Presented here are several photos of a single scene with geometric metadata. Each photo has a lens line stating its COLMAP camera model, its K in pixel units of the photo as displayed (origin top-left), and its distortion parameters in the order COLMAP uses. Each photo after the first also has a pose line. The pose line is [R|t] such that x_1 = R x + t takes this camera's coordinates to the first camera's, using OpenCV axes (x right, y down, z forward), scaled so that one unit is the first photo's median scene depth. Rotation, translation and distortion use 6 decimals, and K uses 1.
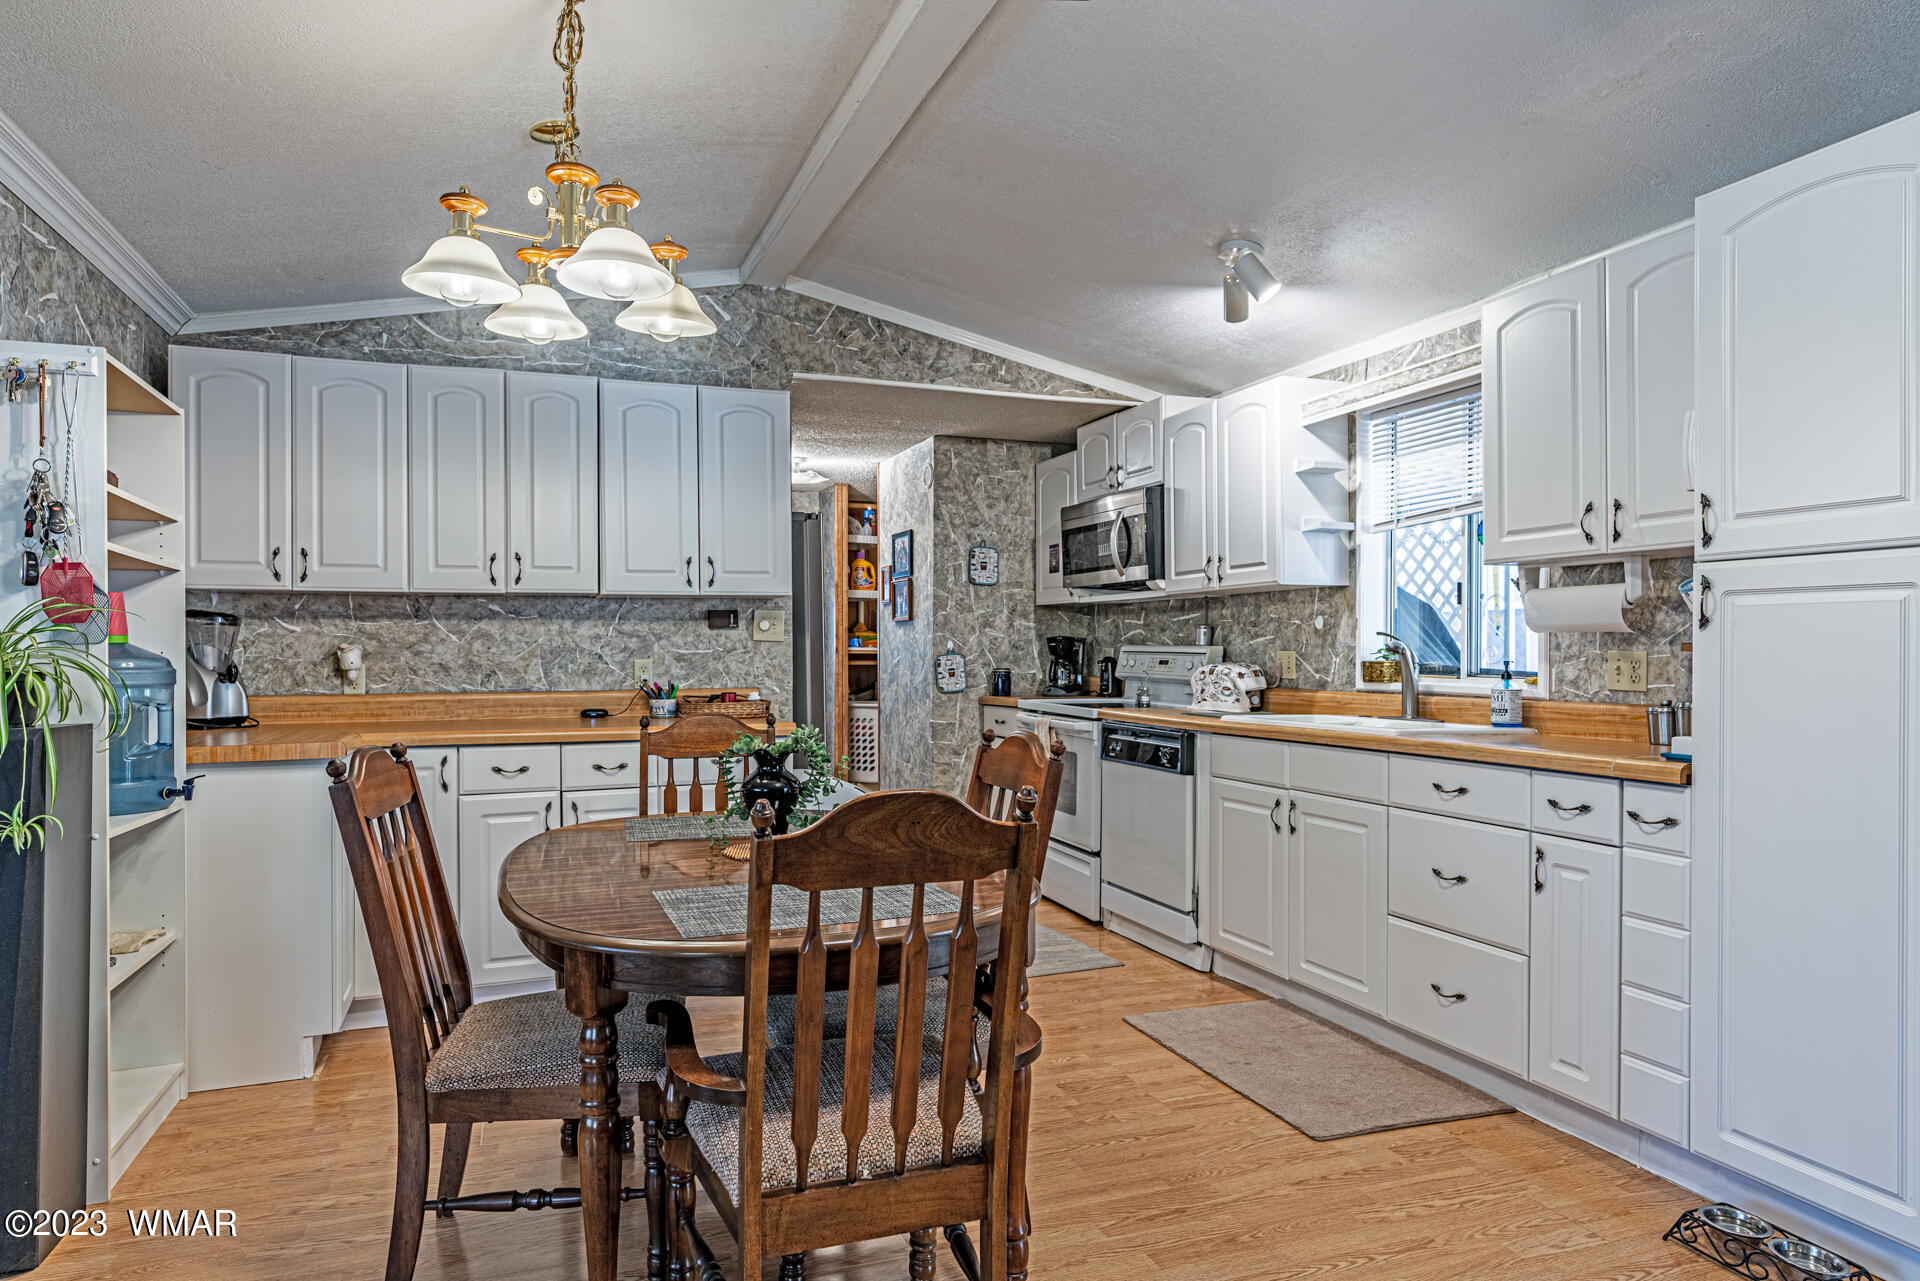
lens RADIAL K [[1074.8, 0, 899.5], [0, 1074.8, 648.6], [0, 0, 1]] dist [-0.009368, 0.007554]
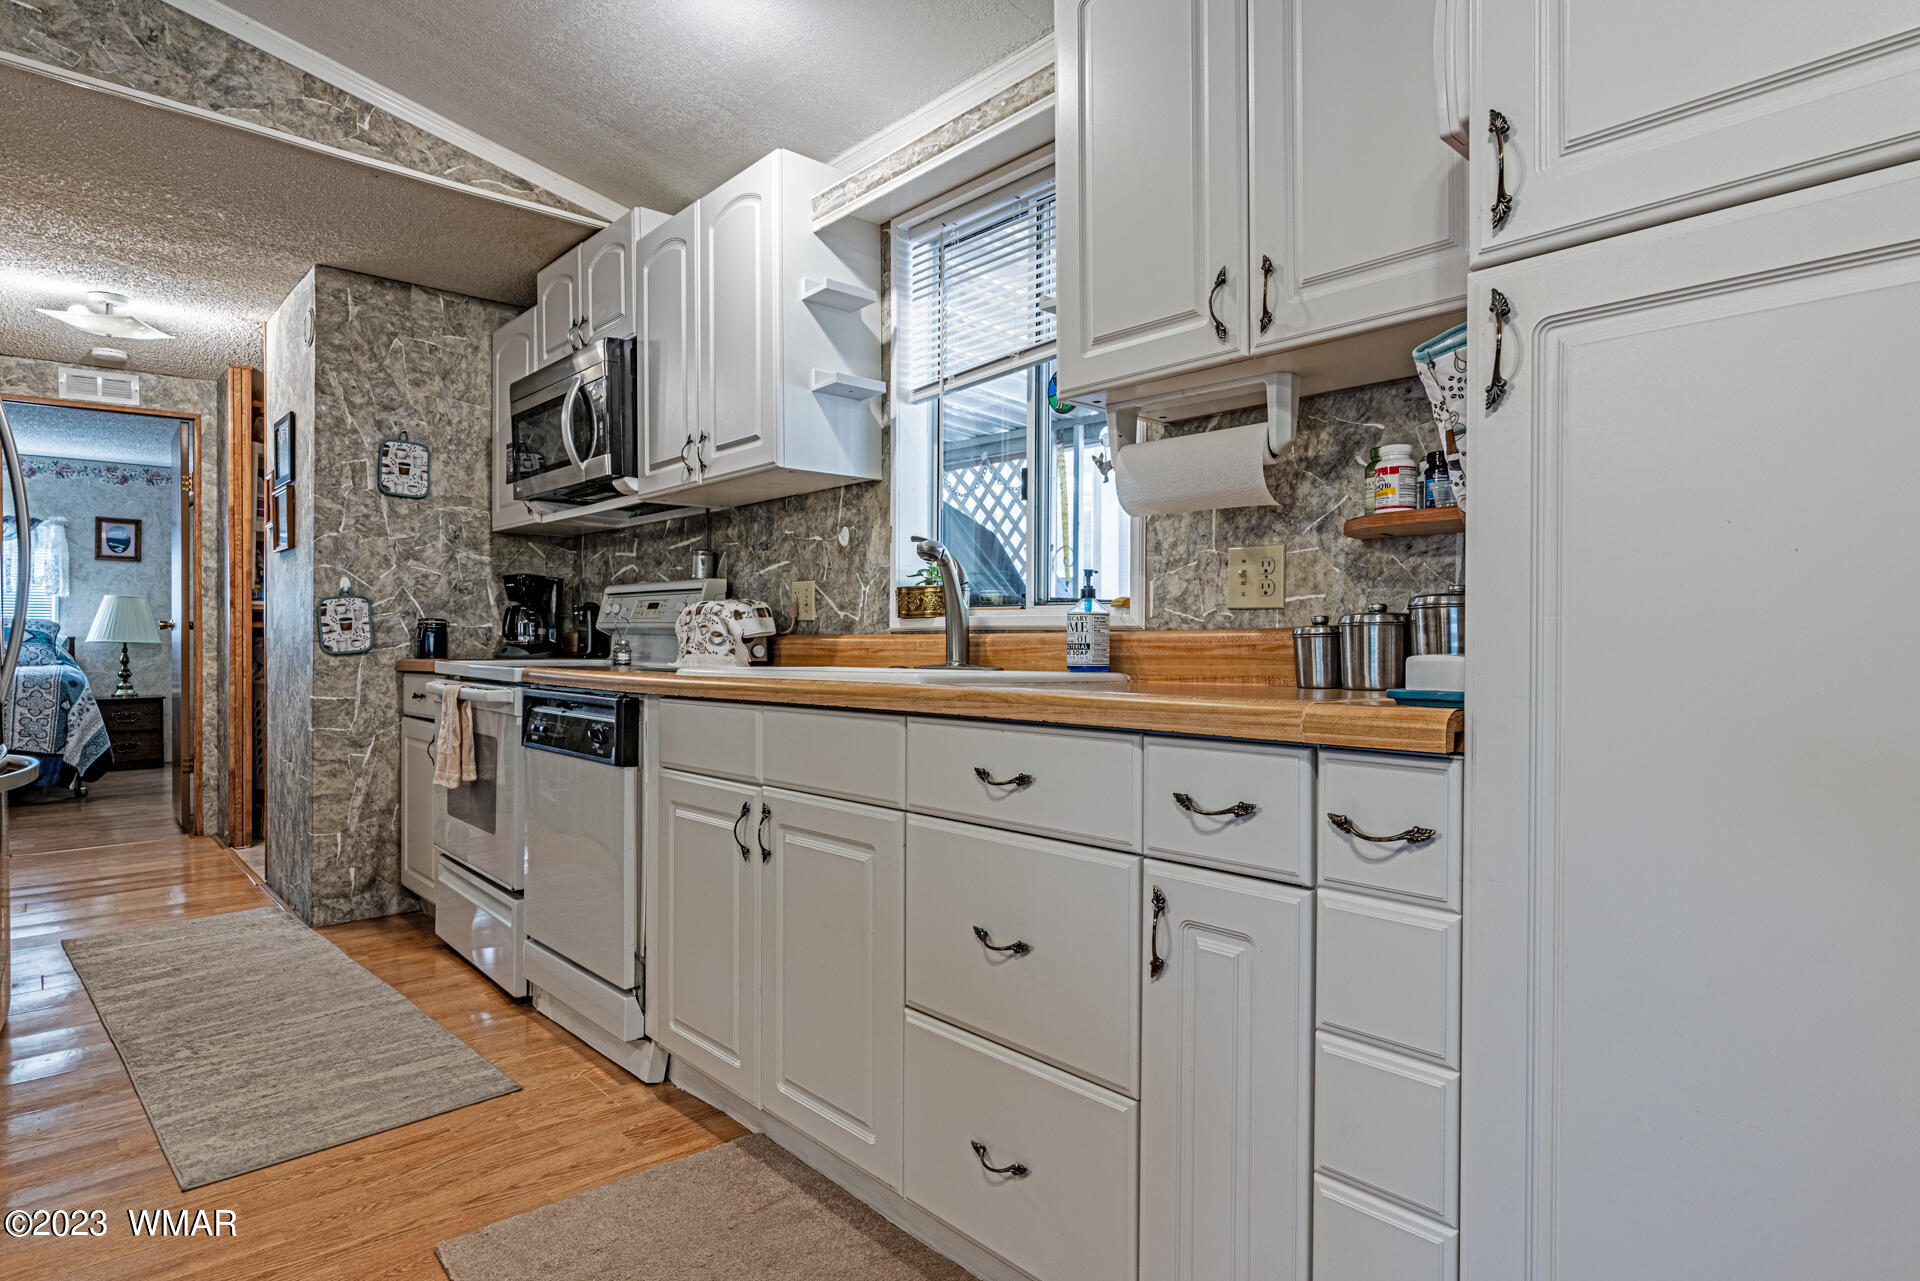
lens RADIAL K [[1030.6, 0, 932.4], [0, 1030.6, 642.2], [0, 0, 1]] dist [-0.006872, 0.003312]
pose [[0.926705, -0.000069, 0.375789, 0.211497], [-0.000997, 0.999996, 0.002643, 0.045604], [-0.375788, -0.002824, 0.926701, 0.395348]]
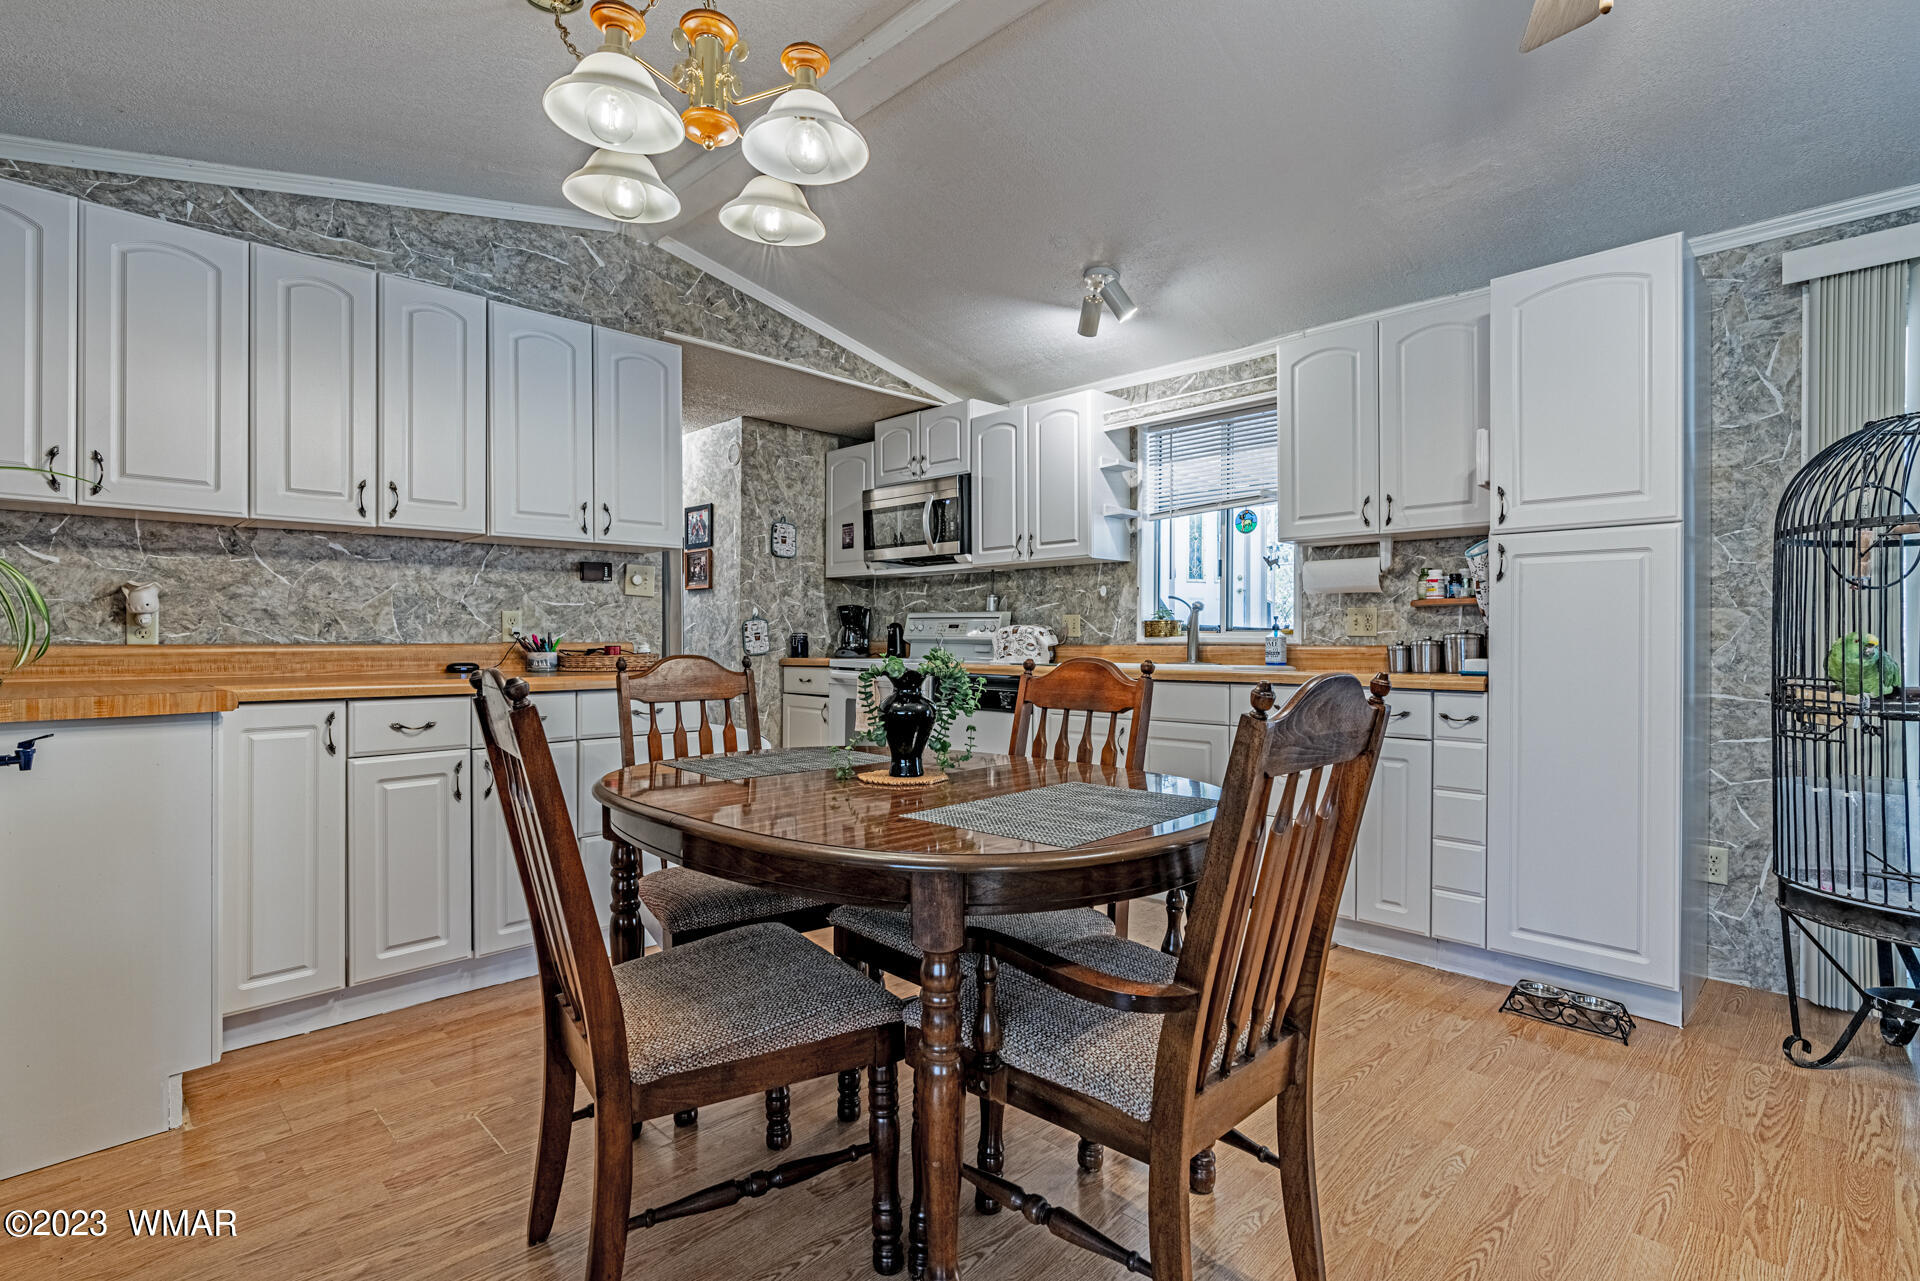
lens RADIAL K [[907.6, 0, 947.0], [0, 907.6, 637.5], [0, 0, 1]] dist [-0.008912, 0.004522]
pose [[0.903537, 0.003880, 0.428492, -0.247989], [-0.003767, 0.999992, -0.001113, 0.034696], [-0.428493, -0.000609, 0.903545, 0.130245]]
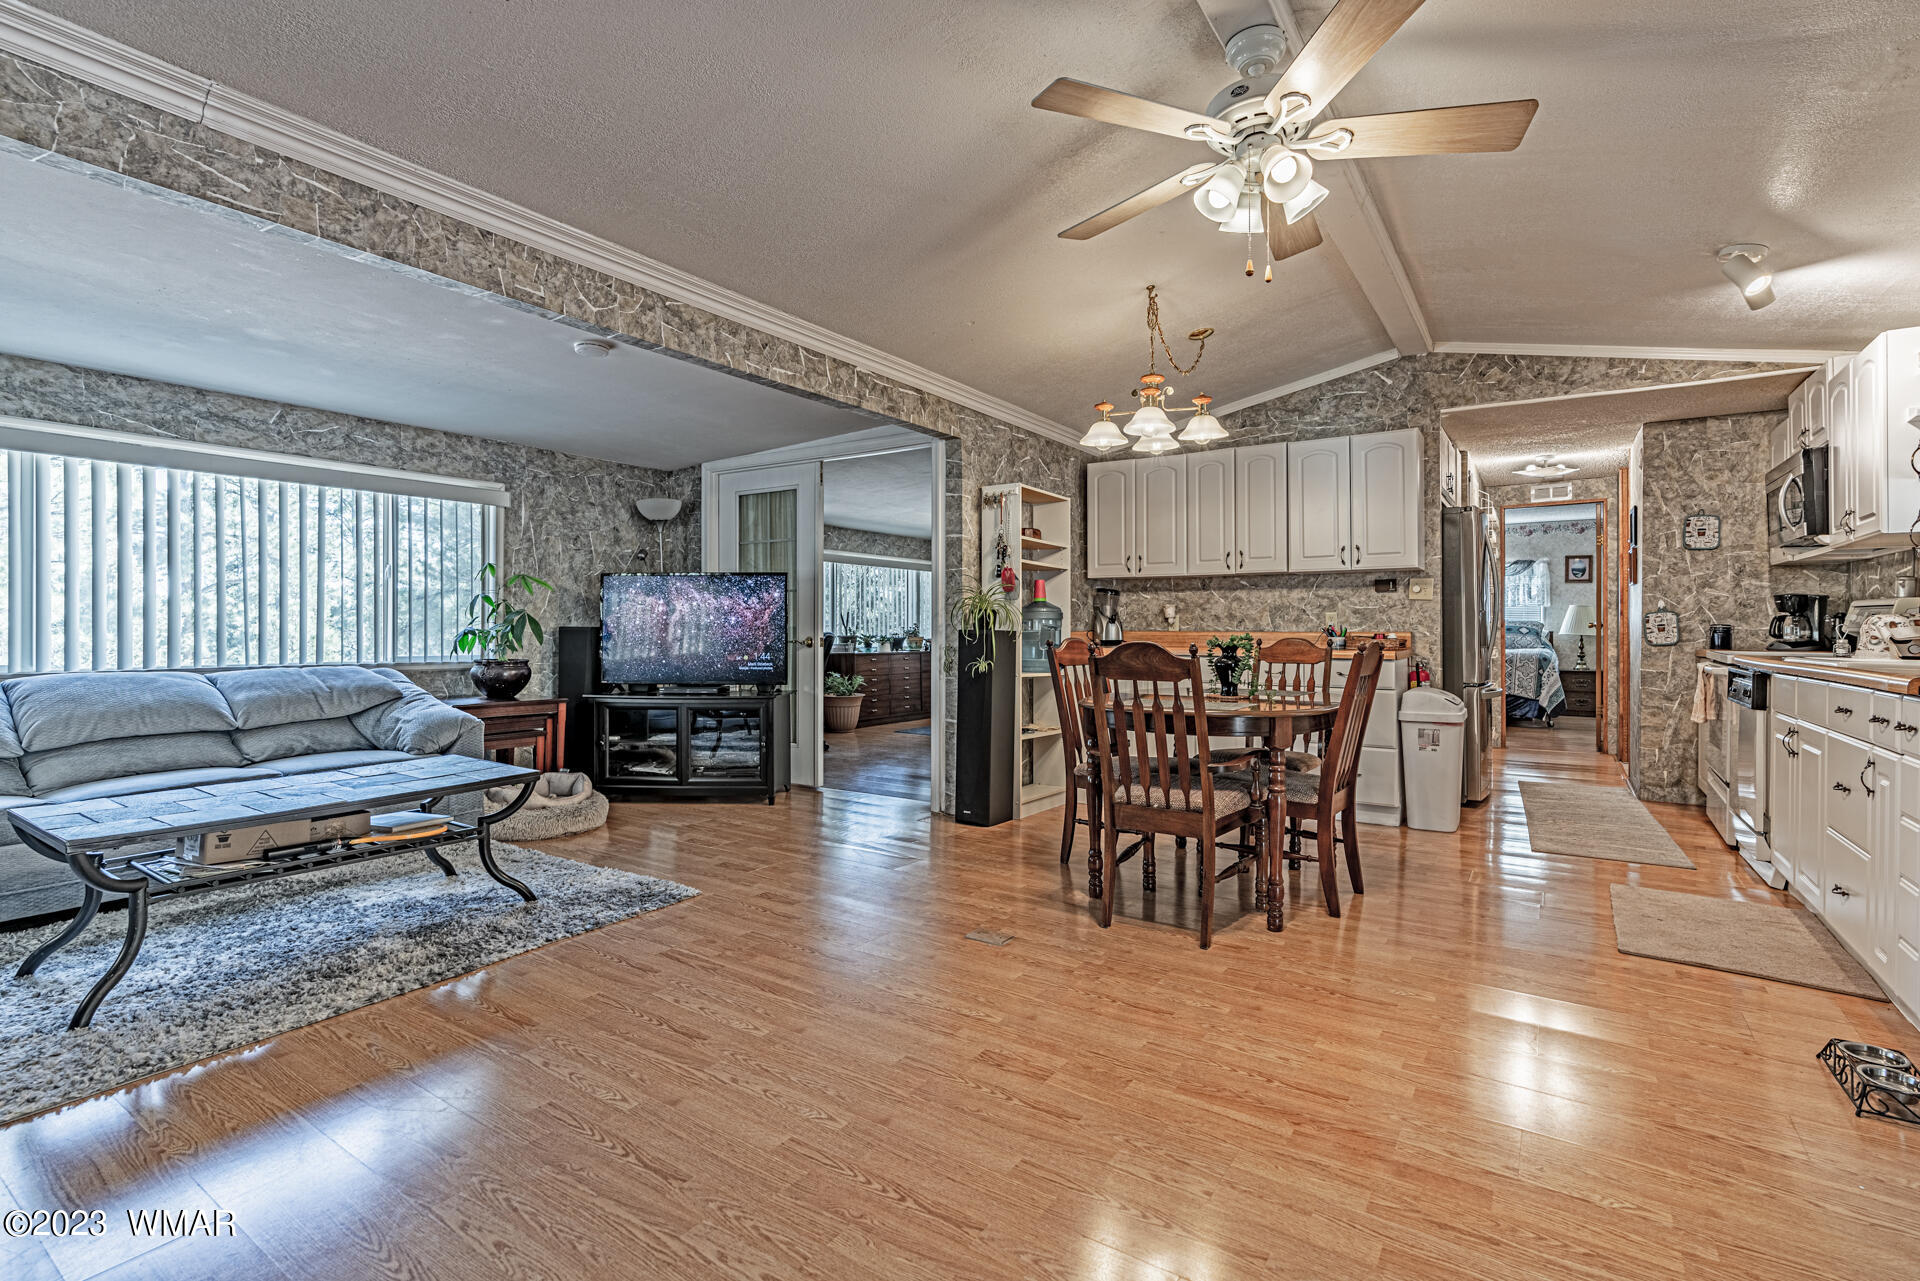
lens RADIAL K [[887.1, 0, 1004.1], [0, 887.1, 624.0], [0, 0, 1]] dist [-0.003805, 0.002722]
pose [[0.624722, 0.000728, -0.780847, 0.504819], [-0.004419, 0.999987, -0.002603, 0.034233], [0.780835, 0.005076, 0.624717, -0.196286]]
